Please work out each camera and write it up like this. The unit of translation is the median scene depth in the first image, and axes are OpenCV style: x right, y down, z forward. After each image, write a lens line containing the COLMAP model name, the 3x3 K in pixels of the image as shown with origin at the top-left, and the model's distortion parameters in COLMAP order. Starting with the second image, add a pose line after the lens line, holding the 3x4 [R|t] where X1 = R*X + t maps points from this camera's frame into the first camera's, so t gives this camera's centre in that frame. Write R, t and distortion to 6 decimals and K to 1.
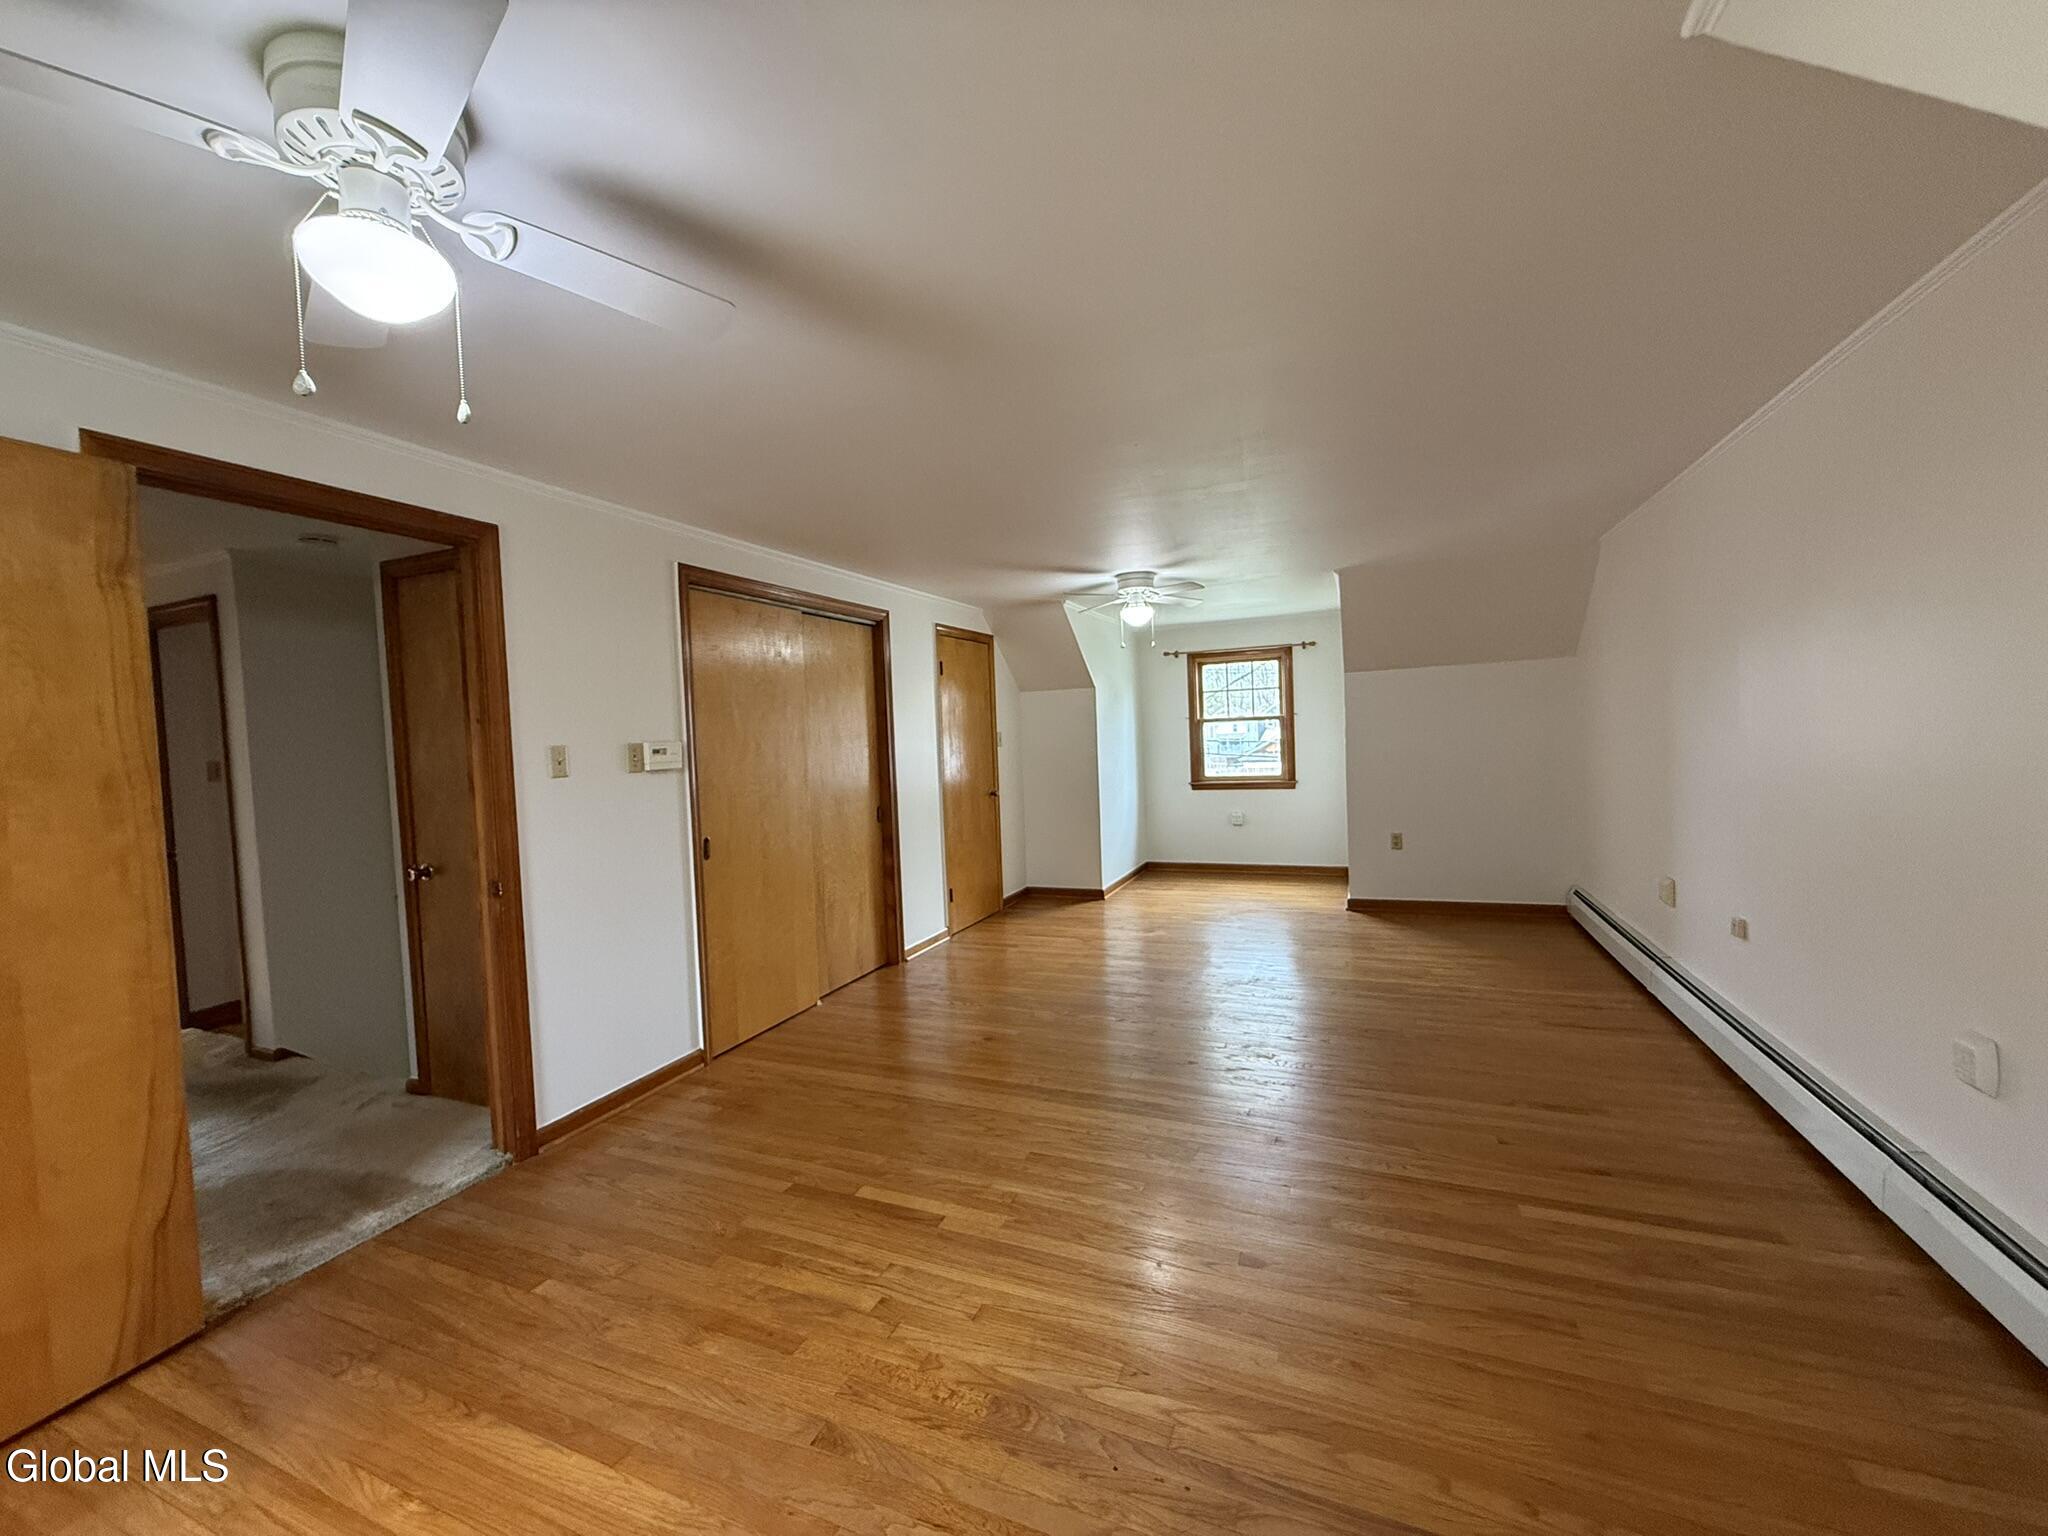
lens RADIAL K [[810.2, 0, 1016.9], [0, 810.2, 767.3], [0, 0, 1]] dist [-0.000656, -0.000308]
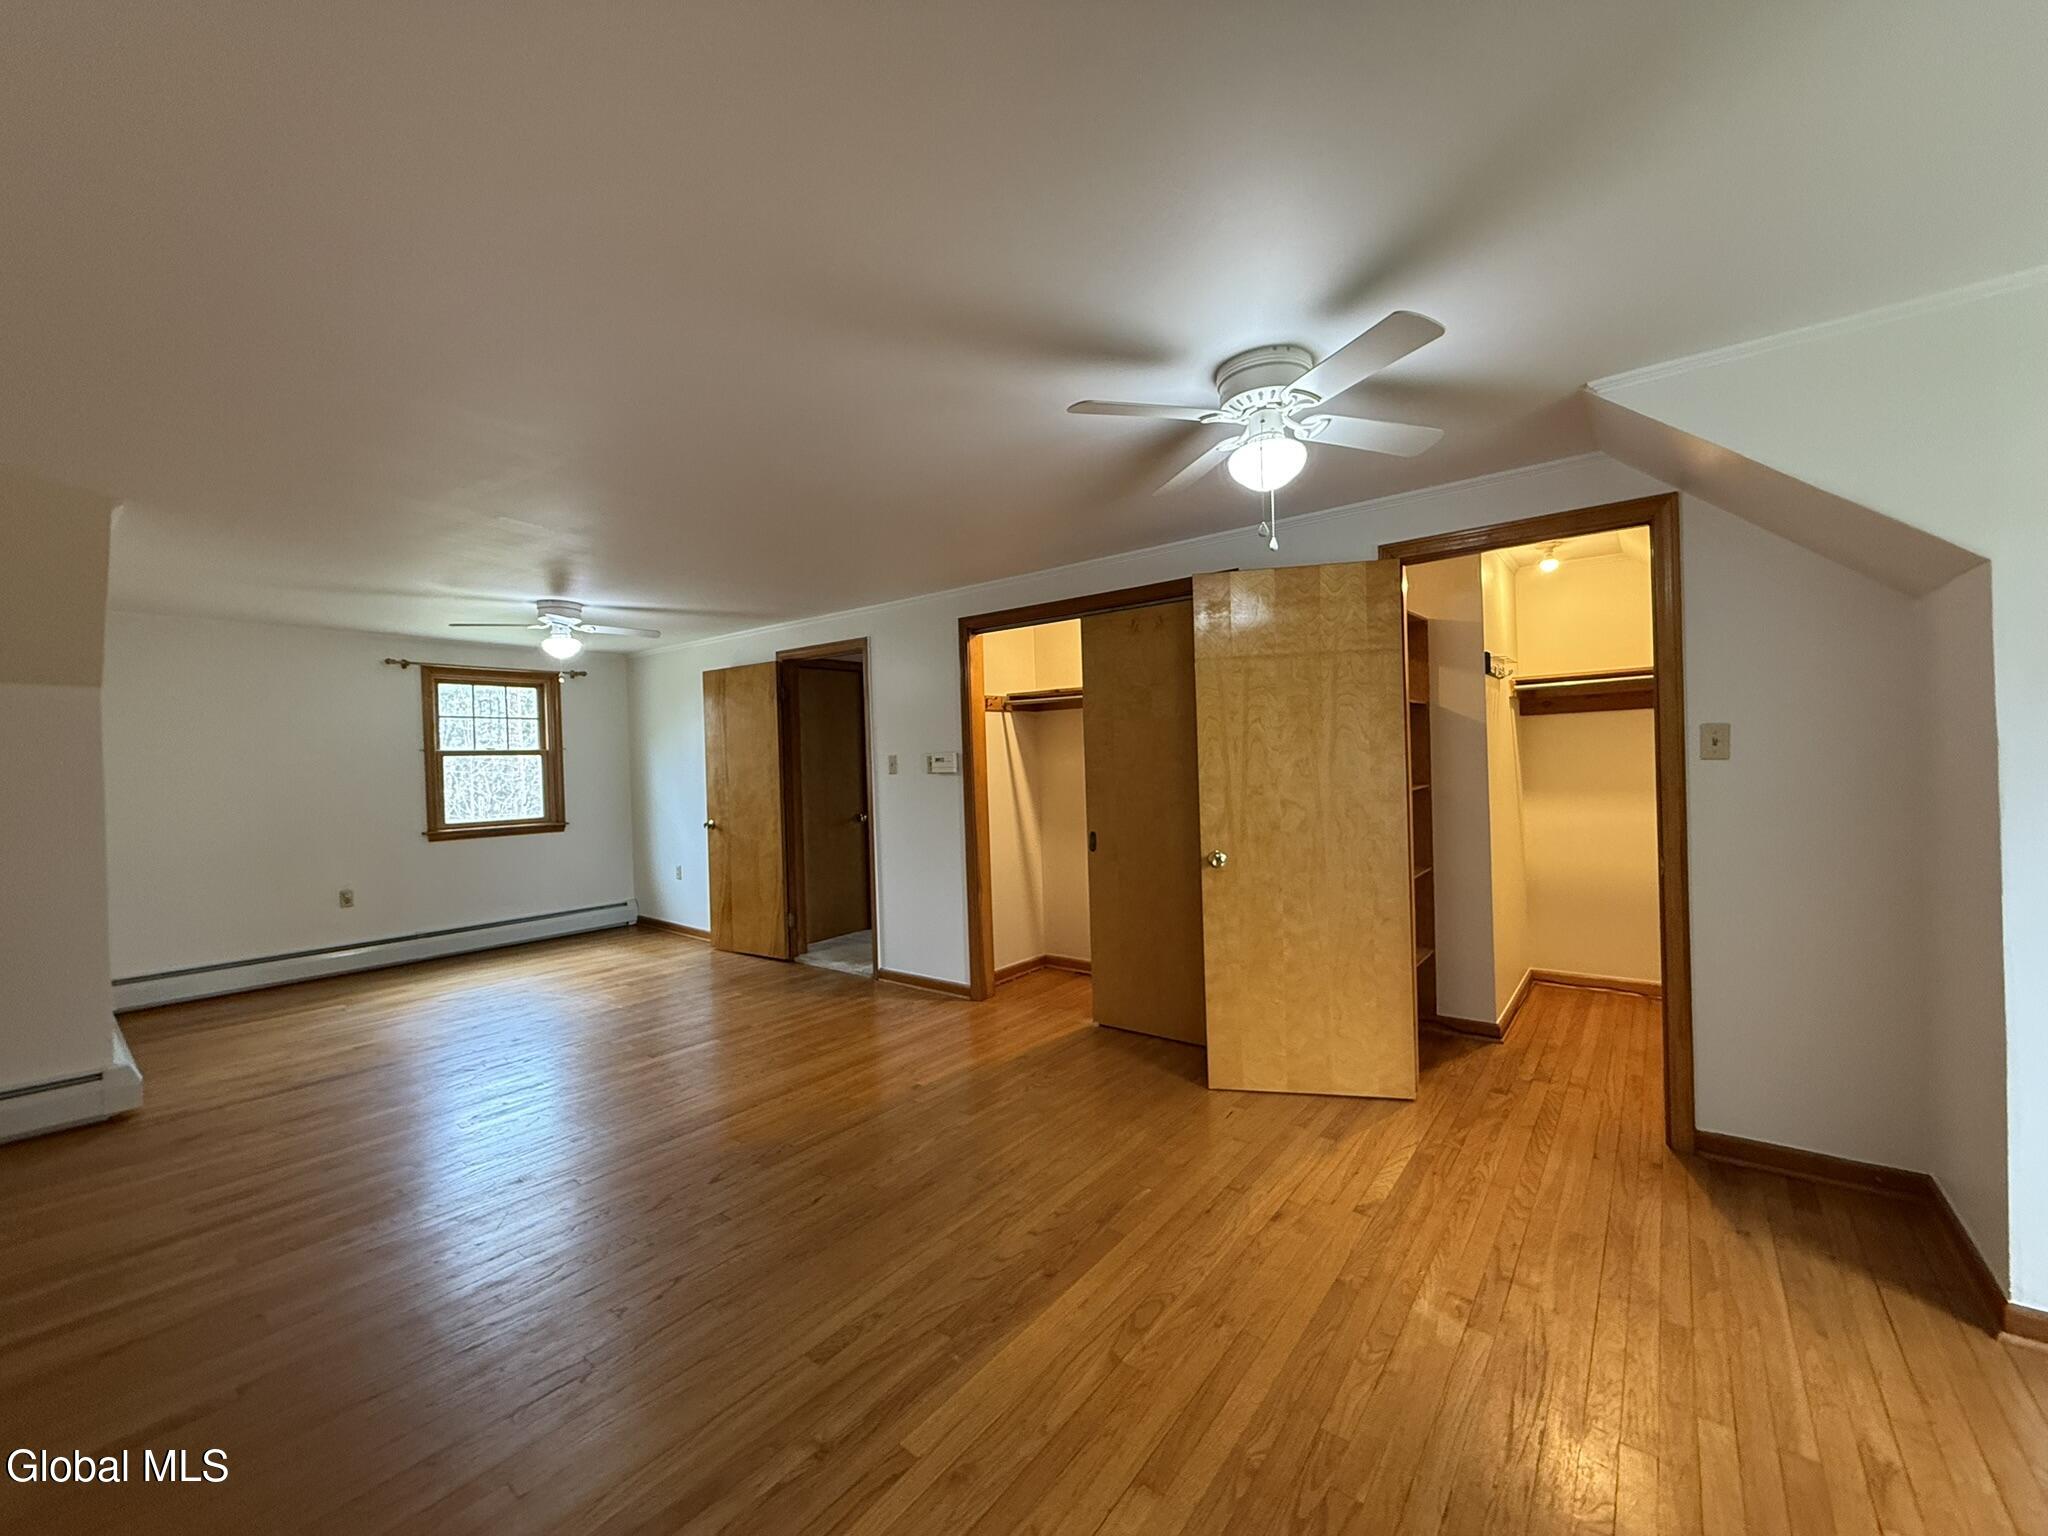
lens RADIAL K [[820.4, 0, 1024.0], [0, 820.4, 768.0], [0, 0, 1]] dist [0.010516, 0.000037]
pose [[-0.258787, 0.061105, -0.964000, 0.612167], [0.004244, 0.998059, 0.062124, -0.063825], [0.965925, 0.011985, -0.258544, 1.022610]]
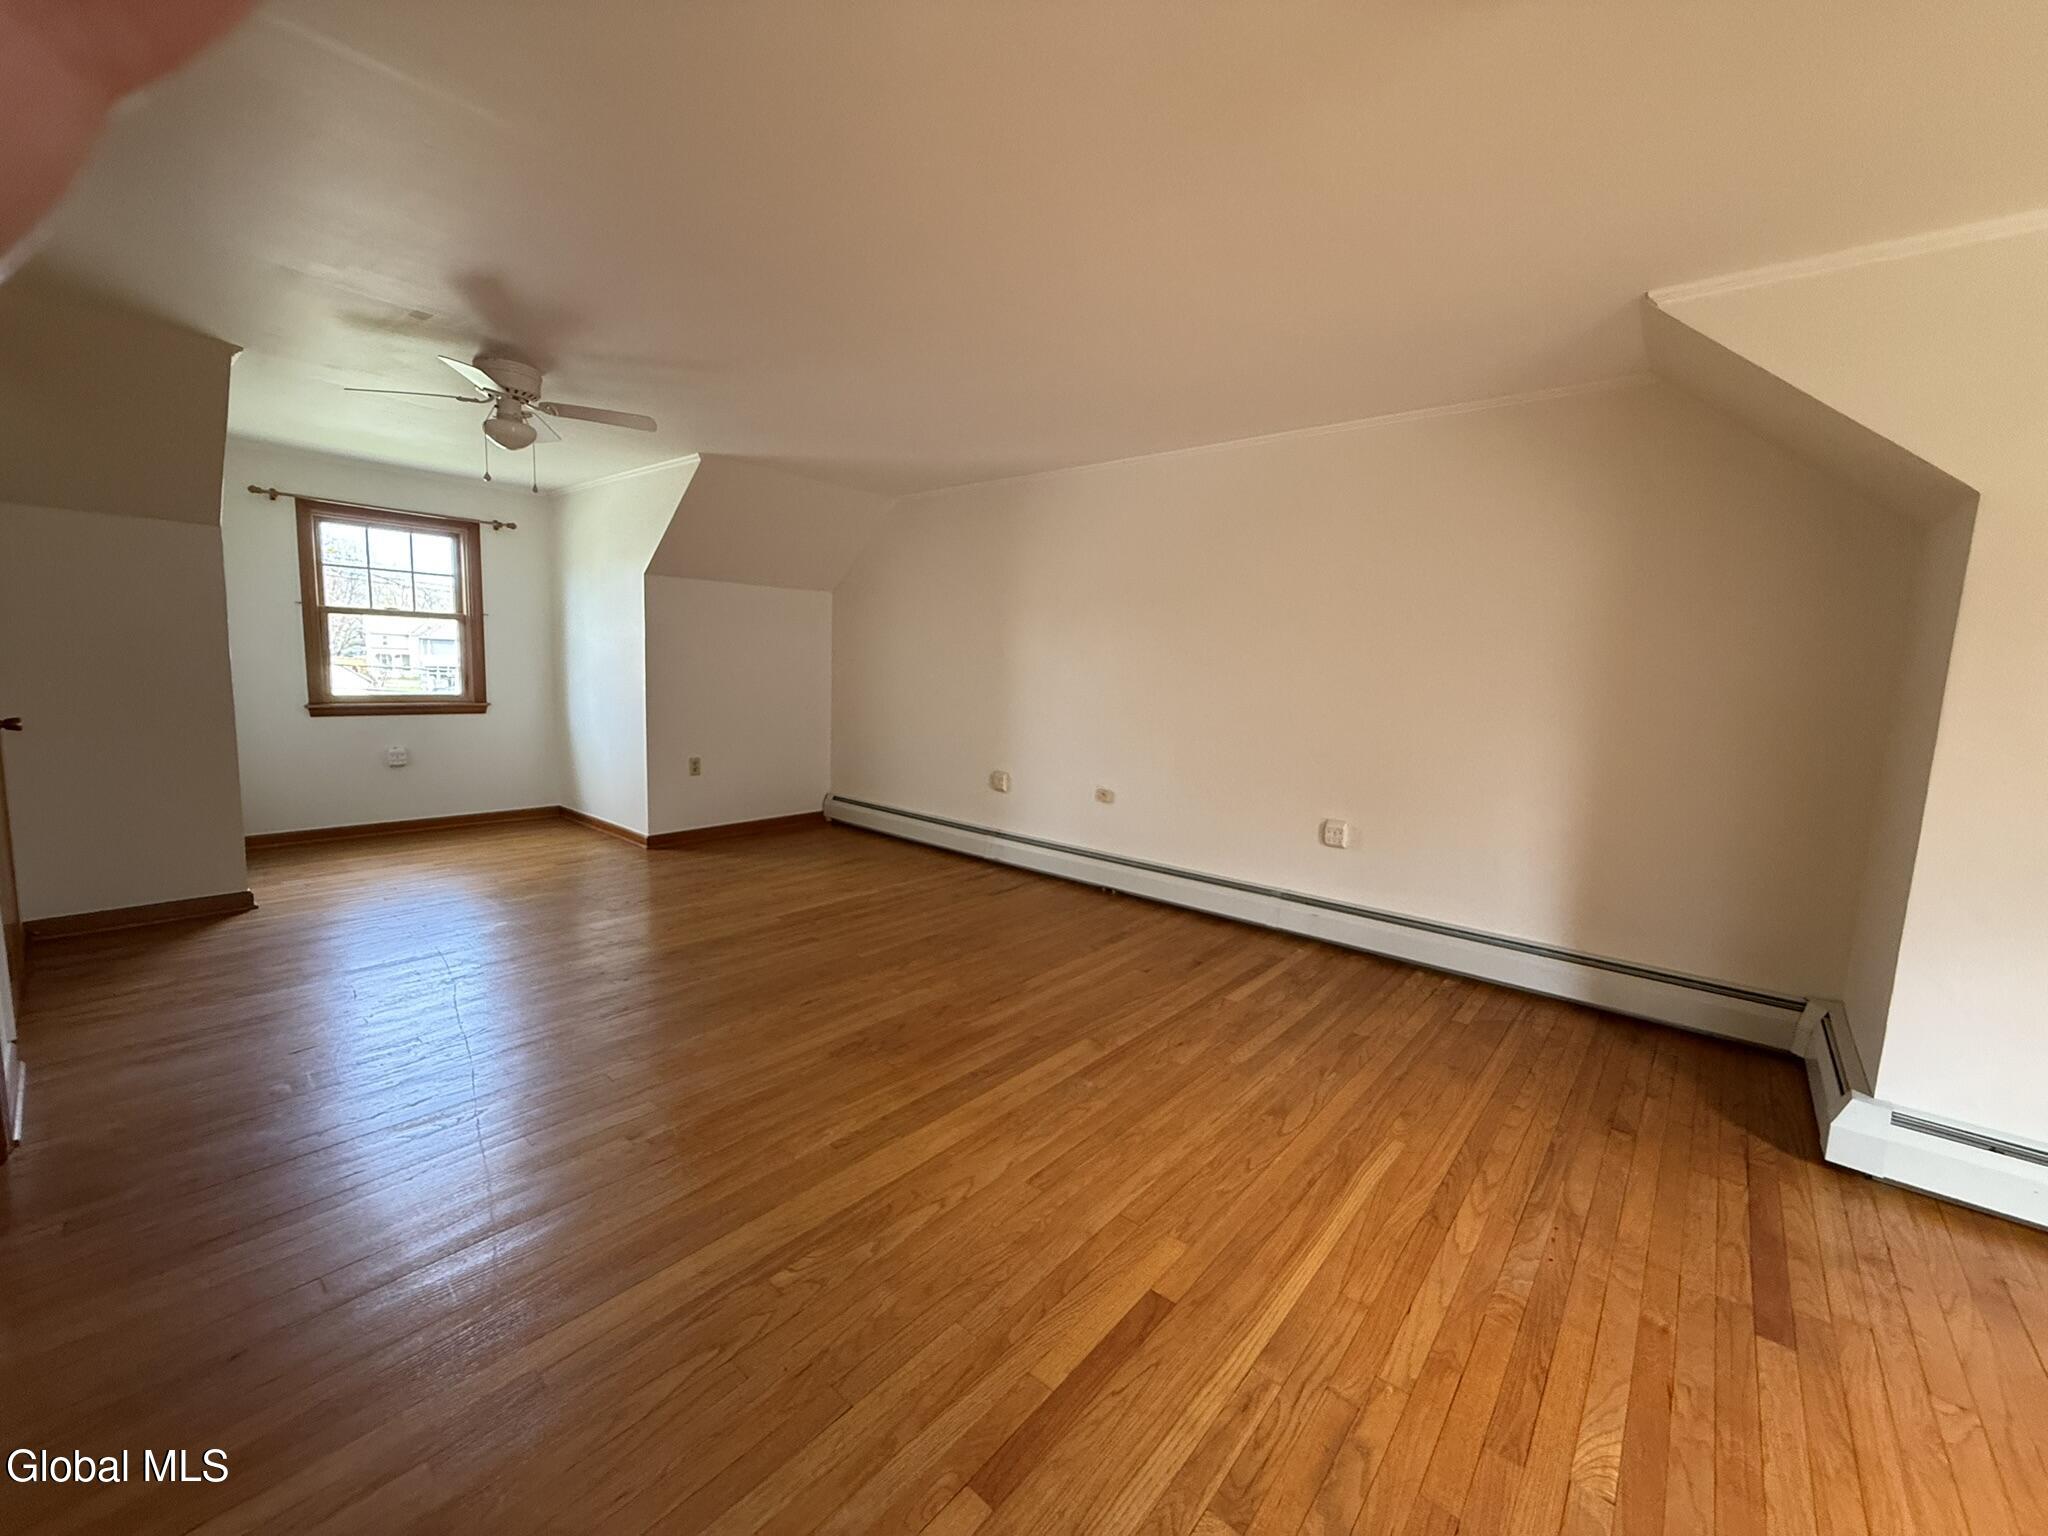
lens RADIAL K [[813.1, 0, 1020.0], [0, 813.1, 764.6], [0, 0, 1]] dist [-0.000583, -0.000161]
pose [[0.296555, -0.065945, 0.952736, -0.368071], [-0.011737, 0.997286, 0.072682, 0.019943], [-0.954944, -0.032736, 0.294977, 0.434898]]
